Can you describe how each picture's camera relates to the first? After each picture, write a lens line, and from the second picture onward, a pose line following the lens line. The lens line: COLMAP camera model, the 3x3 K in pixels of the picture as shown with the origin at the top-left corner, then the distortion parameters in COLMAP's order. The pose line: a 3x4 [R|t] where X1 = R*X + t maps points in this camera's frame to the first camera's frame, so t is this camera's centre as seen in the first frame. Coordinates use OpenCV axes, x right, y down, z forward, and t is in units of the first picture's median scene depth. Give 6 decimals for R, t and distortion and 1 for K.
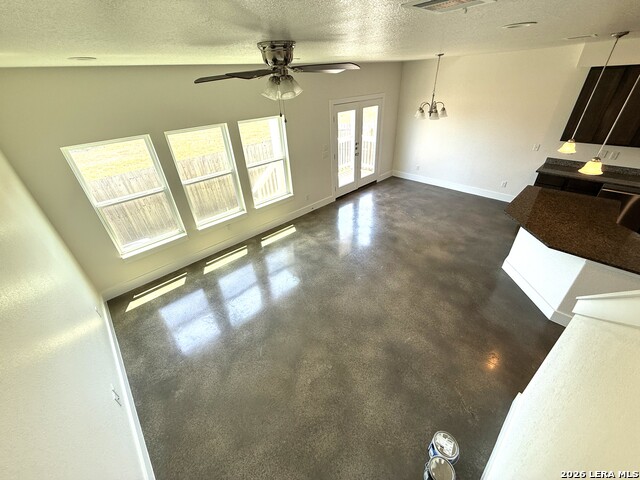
lens RADIAL K [[259.7, 0, 318.8], [0, 259.7, 239.0], [0, 0, 1]] dist [-0.000279, 0.000240]
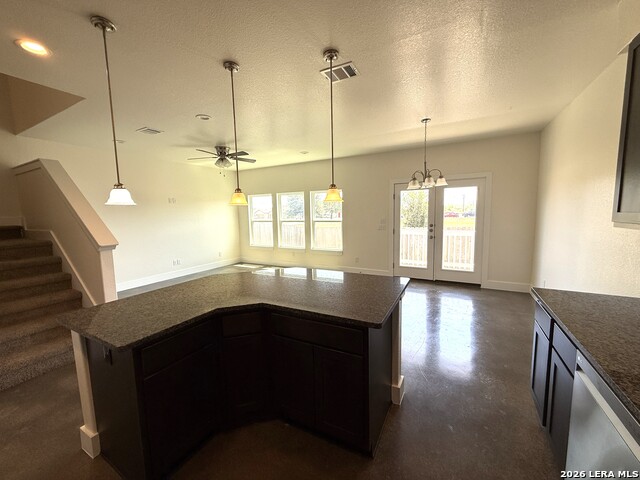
lens RADIAL K [[259.7, 0, 318.8], [0, 259.7, 239.0], [0, 0, 1]] dist [-0.000279, 0.000240]
pose [[0.308024, 0.146864, -0.939975, 0.992529], [-0.496498, 0.867614, -0.027141, -0.134464], [0.811549, 0.475055, 0.340163, 0.486219]]
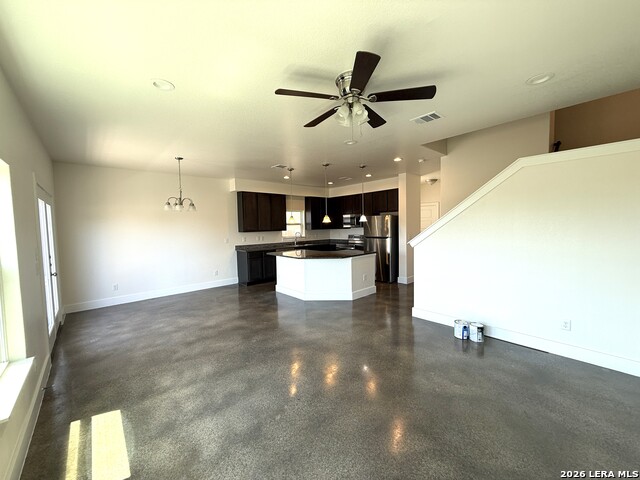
lens RADIAL K [[259.7, 0, 316.4], [0, 259.7, 239.5], [0, 0, 1]] dist [-0.001312, -0.000075]
pose [[0.015986, -0.006151, 0.999853, -0.483806], [0.545242, 0.838271, -0.003561, -0.088252], [-0.838126, 0.545219, 0.016754, 0.547682]]
